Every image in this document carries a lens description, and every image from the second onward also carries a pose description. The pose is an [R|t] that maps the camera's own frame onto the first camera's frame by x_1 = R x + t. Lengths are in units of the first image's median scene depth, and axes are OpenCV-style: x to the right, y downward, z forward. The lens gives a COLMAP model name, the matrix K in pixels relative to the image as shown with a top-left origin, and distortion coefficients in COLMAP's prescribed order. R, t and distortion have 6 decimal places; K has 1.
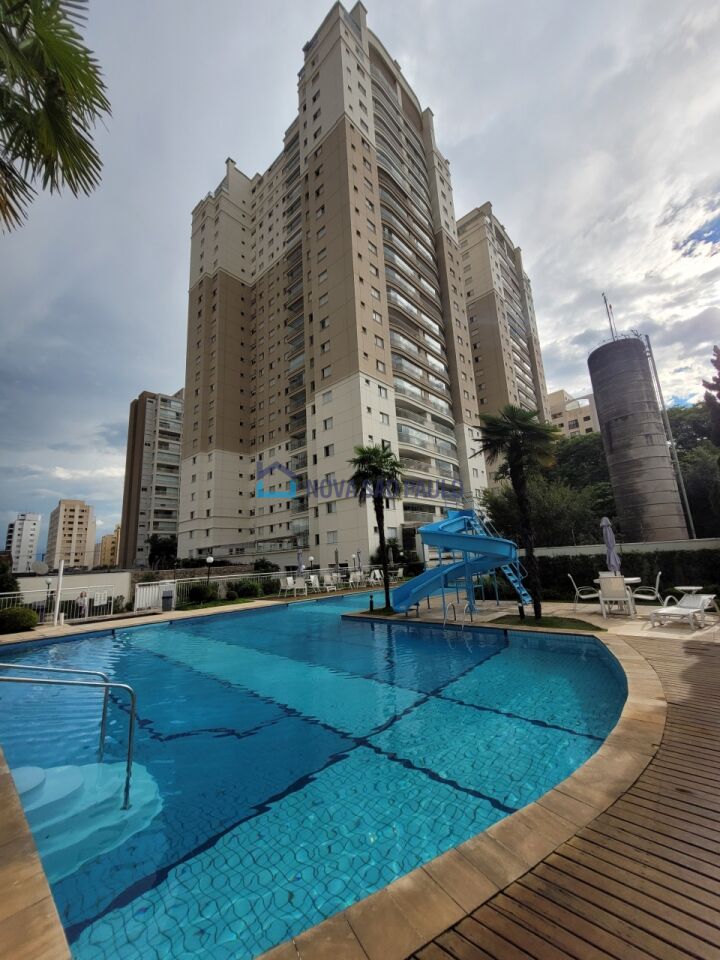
lens RADIAL K [[375.6, 0, 361.8], [0, 375.6, 480.3], [0, 0, 1]] dist [0.003079, -0.000065]
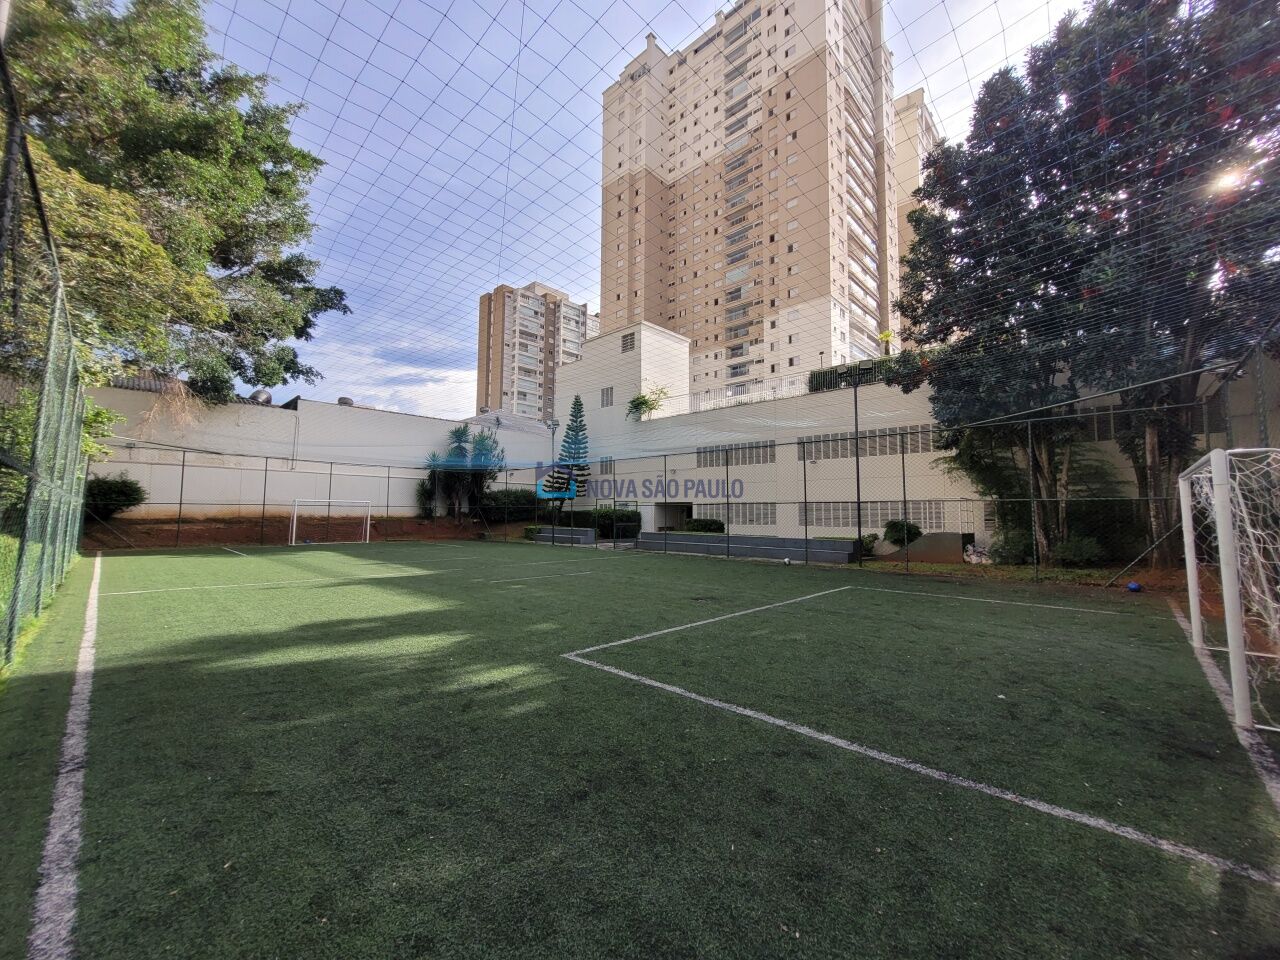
lens RADIAL K [[500.9, 0, 636.0], [0, 500.9, 476.9], [0, 0, 1]] dist [0.003079, -0.000065]
pose [[0.998594, 0.051293, -0.013391, -0.322622], [-0.048807, 0.988162, 0.145444, 0.045157], [0.020693, -0.144586, 0.989276, -0.386022]]
